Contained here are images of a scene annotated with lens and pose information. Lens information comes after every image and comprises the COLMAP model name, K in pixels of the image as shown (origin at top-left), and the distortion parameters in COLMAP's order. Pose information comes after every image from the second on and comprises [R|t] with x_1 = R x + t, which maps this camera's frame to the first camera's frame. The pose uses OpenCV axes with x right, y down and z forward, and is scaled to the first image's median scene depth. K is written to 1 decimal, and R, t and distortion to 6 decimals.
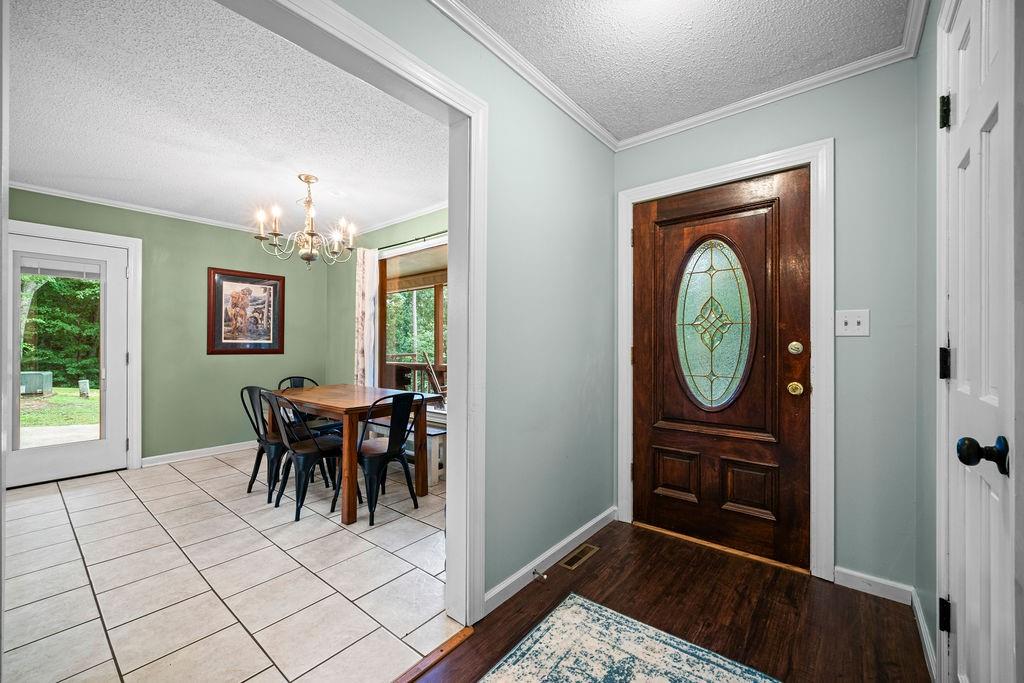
lens RADIAL K [[414.0, 0, 506.8], [0, 414.0, 344.4], [0, 0, 1]] dist [0.007657, 0.000415]
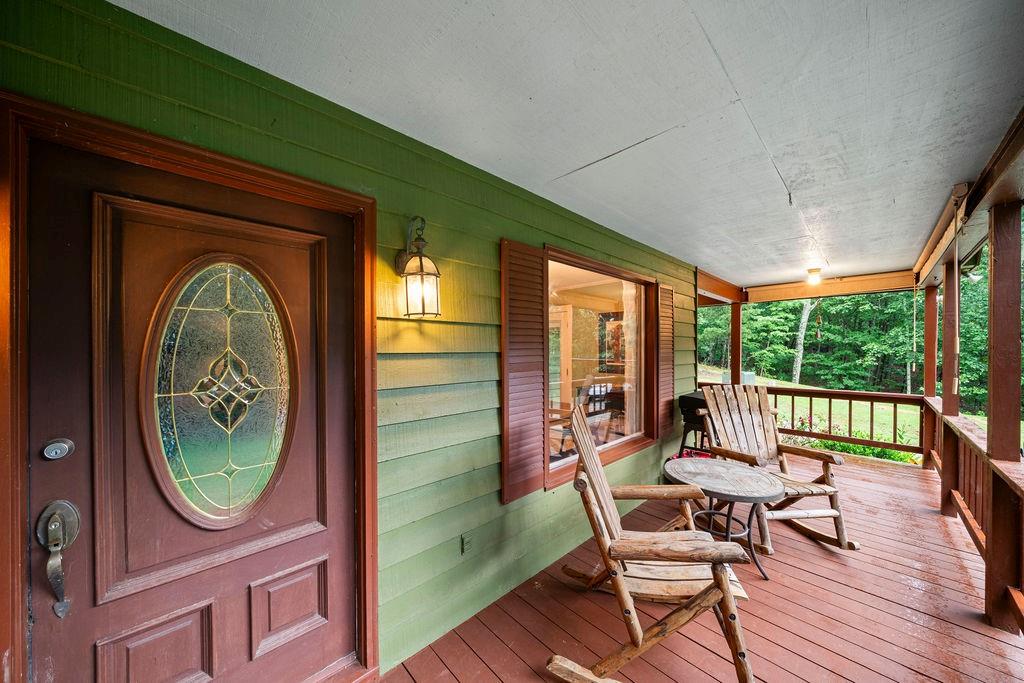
lens RADIAL K [[350.1, 0, 513.1], [0, 350.1, 346.5], [0, 0, 1]] dist [-0.006452, 0.000620]
pose [[-0.109465, 0.001871, -0.993989, 0.910904], [-0.000056, 0.999998, 0.001889, -0.117529], [0.993991, 0.000262, -0.109464, 1.384553]]
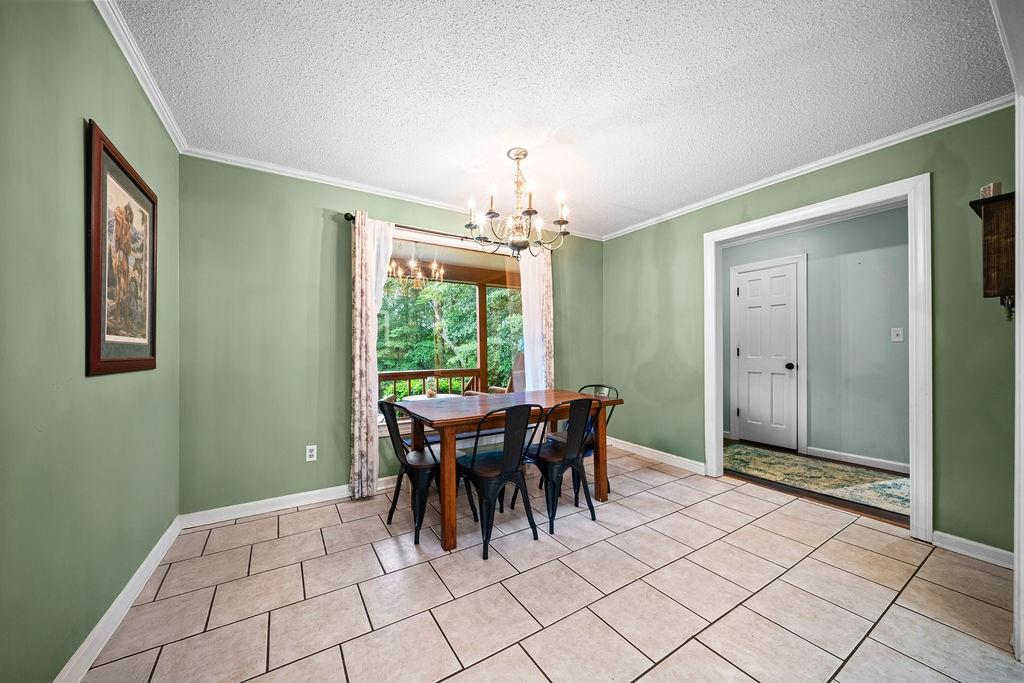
lens RADIAL K [[369.1, 0, 512.5], [0, 369.1, 352.1], [0, 0, 1]] dist [-0.005564, -0.000338]
pose [[0.303507, -0.007300, 0.952801, -1.497308], [0.006590, 0.999963, 0.005562, 0.009156], [-0.952806, 0.004591, 0.303544, 0.962909]]
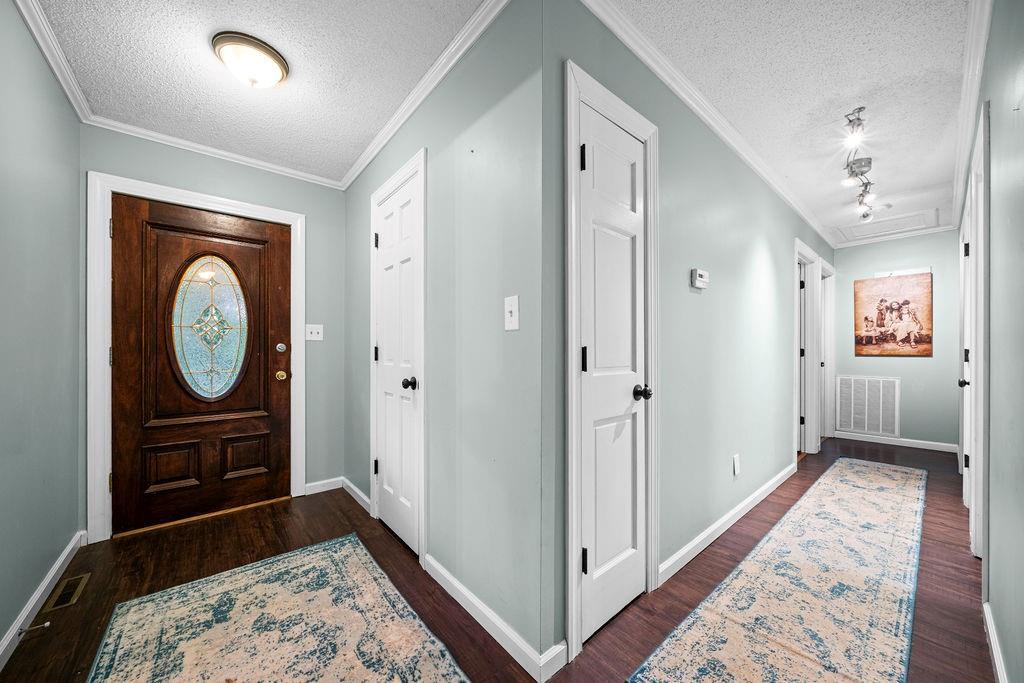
lens RADIAL K [[369.1, 0, 515.4], [0, 369.1, 351.3], [0, 0, 1]] dist [-0.005564, -0.000338]
pose [[0.178262, -0.002201, 0.983981, -0.367154], [-0.000183, 0.999997, 0.002270, 0.015341], [-0.983983, -0.000584, 0.178261, -0.032456]]
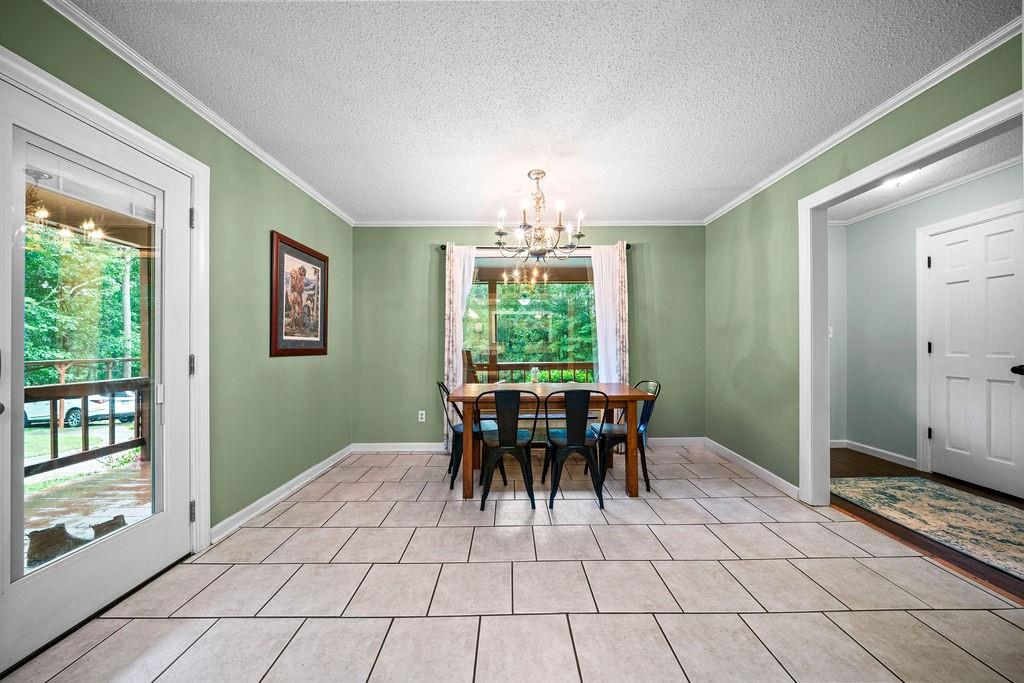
lens RADIAL K [[350.1, 0, 512.6], [0, 350.1, 345.0], [0, 0, 1]] dist [-0.006452, 0.000620]
pose [[0.758990, -0.001547, 0.651101, -1.318482], [0.004181, 0.999988, -0.002498, 0.013676], [-0.651089, 0.004618, 0.758987, 0.497971]]
